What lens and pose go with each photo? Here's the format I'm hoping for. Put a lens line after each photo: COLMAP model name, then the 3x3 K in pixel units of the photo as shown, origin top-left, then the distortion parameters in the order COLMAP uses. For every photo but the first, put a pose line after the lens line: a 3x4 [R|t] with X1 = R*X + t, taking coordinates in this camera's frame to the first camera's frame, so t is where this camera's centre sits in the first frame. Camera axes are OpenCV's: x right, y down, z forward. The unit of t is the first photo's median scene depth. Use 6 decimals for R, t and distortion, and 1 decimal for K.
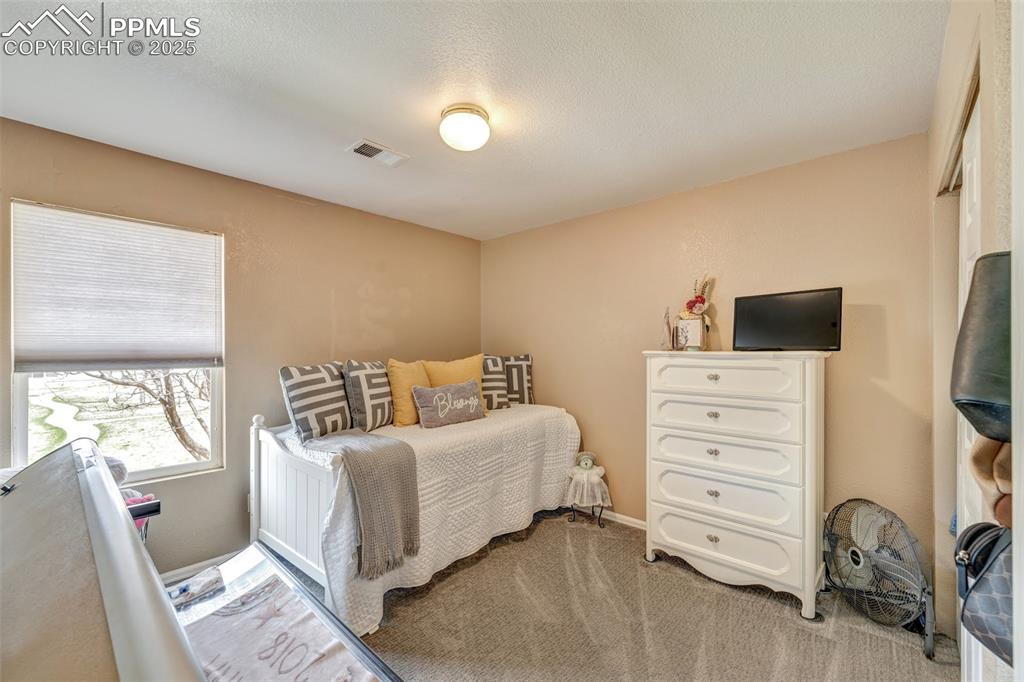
lens RADIAL K [[423.7, 0, 505.4], [0, 423.7, 346.3], [0, 0, 1]] dist [0.000754, -0.000369]
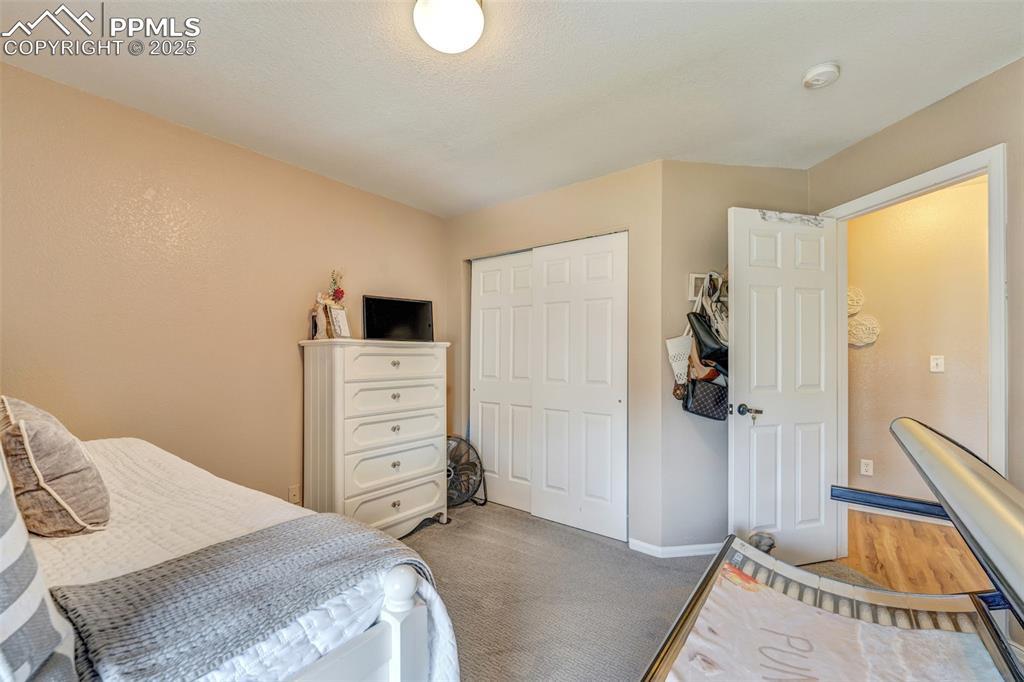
lens RADIAL K [[423.7, 0, 505.4], [0, 423.7, 346.3], [0, 0, 1]] dist [0.000754, -0.000369]
pose [[-0.076565, 0.023654, 0.996784, -0.692531], [-0.005806, 0.999691, -0.024169, 0.052722], [-0.997048, -0.007638, -0.076404, 0.800105]]
